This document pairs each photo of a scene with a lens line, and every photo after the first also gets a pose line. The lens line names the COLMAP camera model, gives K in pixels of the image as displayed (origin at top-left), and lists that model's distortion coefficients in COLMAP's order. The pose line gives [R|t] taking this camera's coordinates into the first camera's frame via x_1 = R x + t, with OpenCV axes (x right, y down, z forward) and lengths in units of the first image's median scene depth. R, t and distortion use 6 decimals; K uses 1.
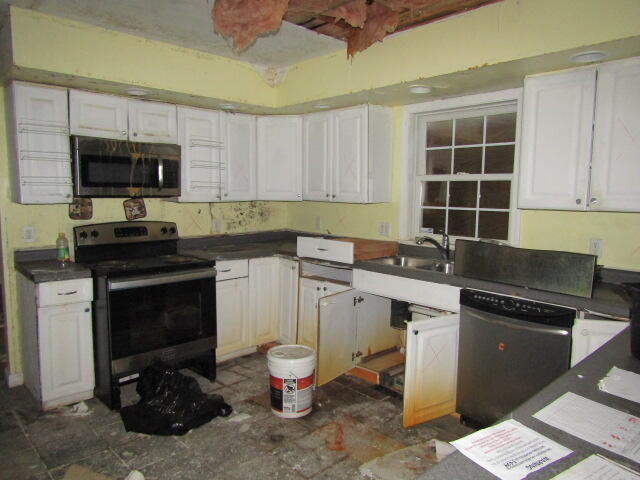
lens RADIAL K [[455.6, 0, 320.6], [0, 455.6, 238.7], [0, 0, 1]] dist [-0.005799, 0.002286]
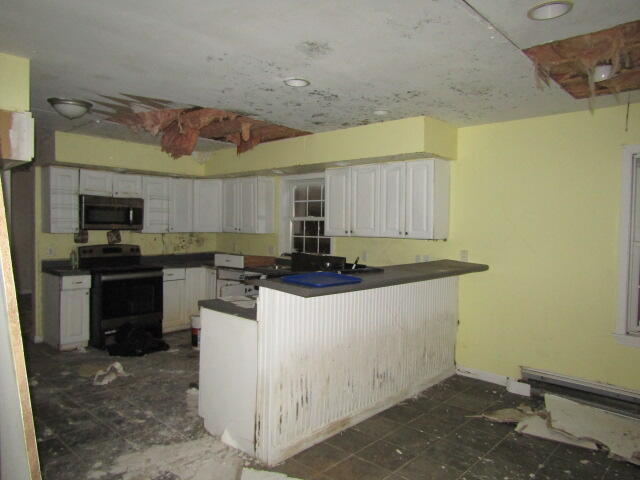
lens RADIAL K [[455.6, 0, 318.9], [0, 455.6, 240.1], [0, 0, 1]] dist [-0.005799, 0.002286]
pose [[0.997565, 0.000659, 0.069740, 0.224061], [0.004303, 0.997469, -0.070978, 0.068617], [-0.069610, 0.071105, 0.995037, -0.717564]]
